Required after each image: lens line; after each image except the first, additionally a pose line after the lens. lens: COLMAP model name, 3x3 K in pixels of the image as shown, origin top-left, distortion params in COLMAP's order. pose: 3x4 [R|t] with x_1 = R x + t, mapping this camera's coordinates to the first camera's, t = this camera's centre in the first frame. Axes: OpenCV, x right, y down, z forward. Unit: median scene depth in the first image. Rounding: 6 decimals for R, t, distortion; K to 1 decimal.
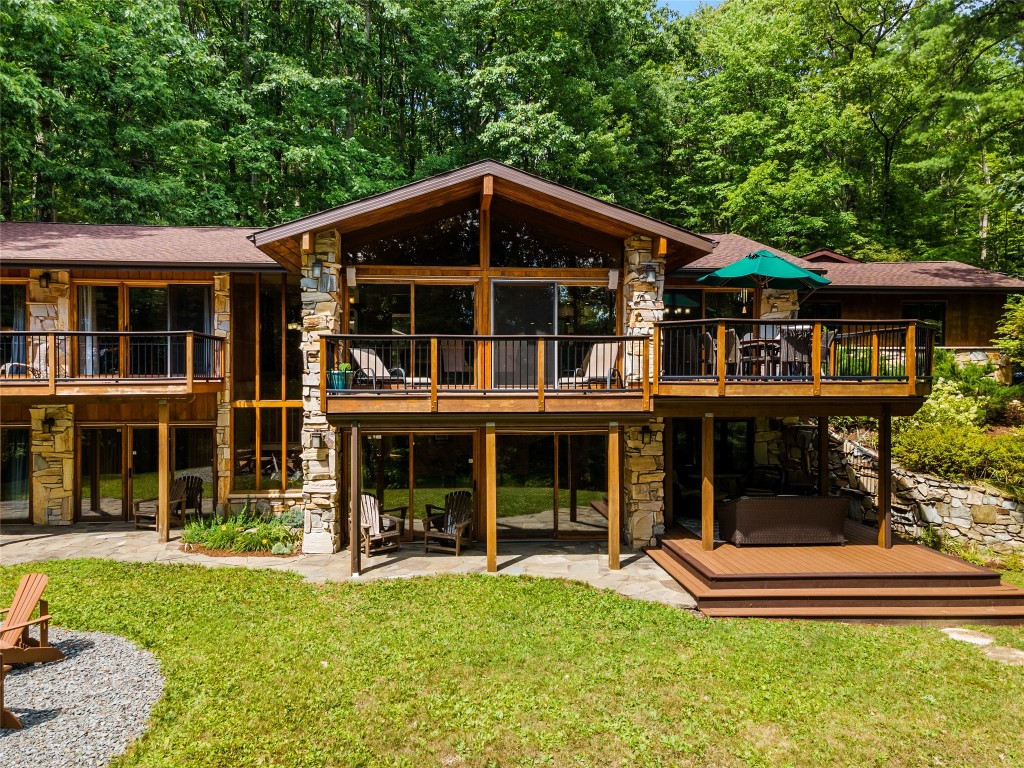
lens RADIAL K [[756.8, 0, 512.0], [0, 756.8, 384.0], [0, 0, 1]] dist [0.026170, 0.001636]
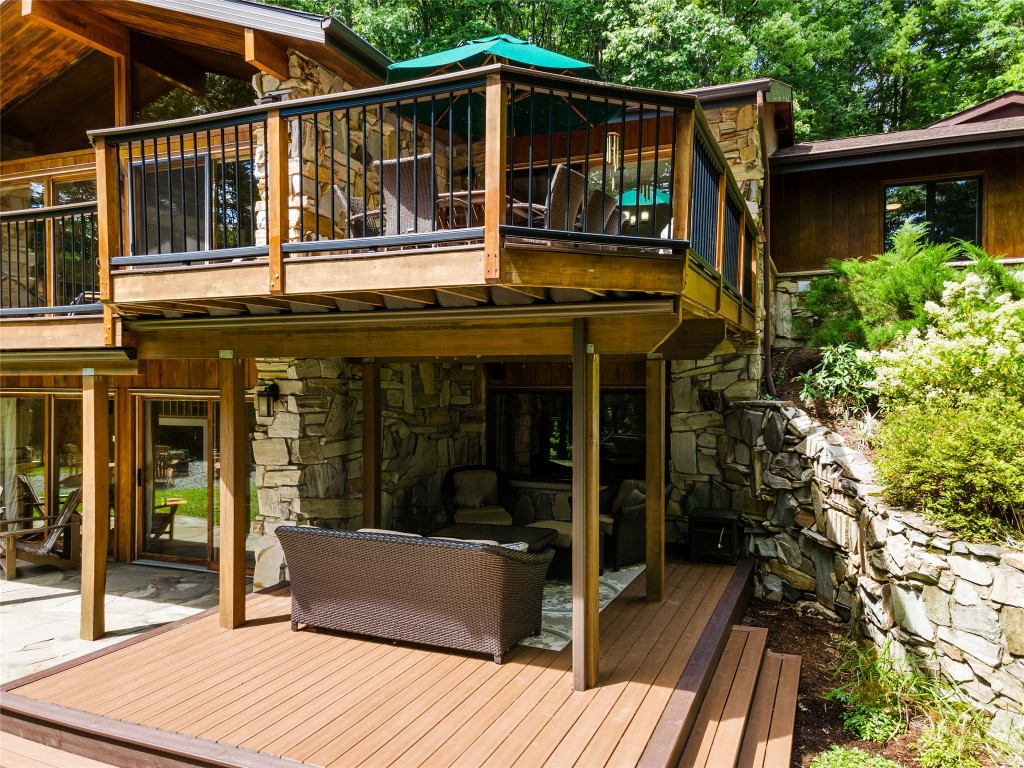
lens RADIAL K [[756.8, 0, 512.0], [0, 756.8, 384.0], [0, 0, 1]] dist [0.026170, 0.001636]
pose [[0.884688, 0.002955, -0.466173, 0.552608], [-0.003625, 0.999993, -0.000540, 0.050667], [0.466169, 0.002168, 0.884693, 0.547017]]
